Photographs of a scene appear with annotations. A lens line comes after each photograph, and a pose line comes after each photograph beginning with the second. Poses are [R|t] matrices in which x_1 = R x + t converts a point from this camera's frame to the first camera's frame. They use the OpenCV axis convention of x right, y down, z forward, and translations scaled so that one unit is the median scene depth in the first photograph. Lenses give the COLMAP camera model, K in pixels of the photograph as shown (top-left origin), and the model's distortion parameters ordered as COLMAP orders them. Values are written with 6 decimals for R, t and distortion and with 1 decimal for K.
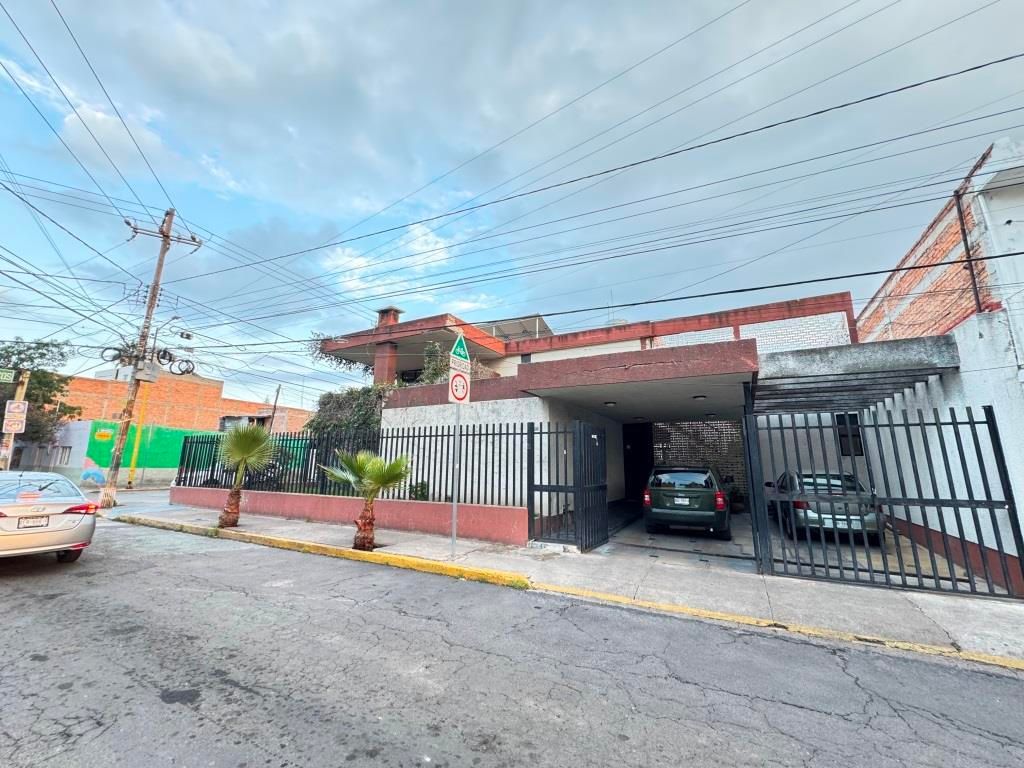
lens RADIAL K [[406.9, 0, 510.4], [0, 406.9, 382.8], [0, 0, 1]] dist [-0.001350, 0.000440]
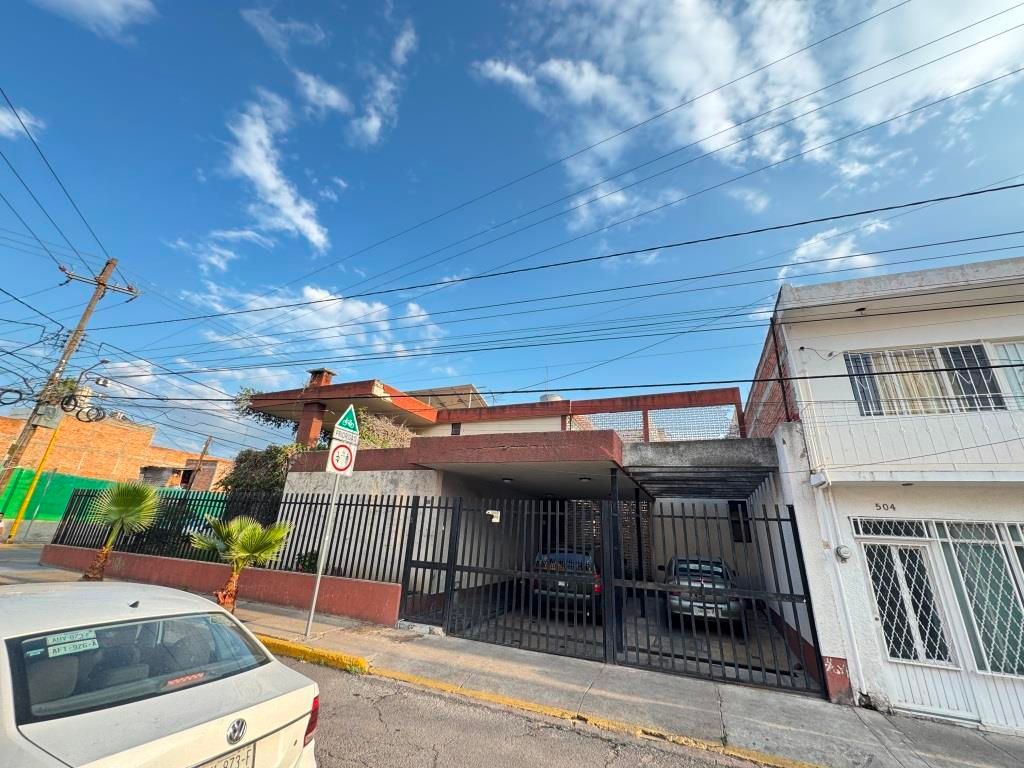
lens RADIAL K [[406.9, 0, 510.0], [0, 406.9, 382.7], [0, 0, 1]] dist [-0.001350, 0.000440]
pose [[0.994952, 0.071287, 0.070631, 0.185837], [-0.059385, 0.985614, -0.158233, -0.034018], [-0.080895, 0.153240, 0.984872, -0.067443]]
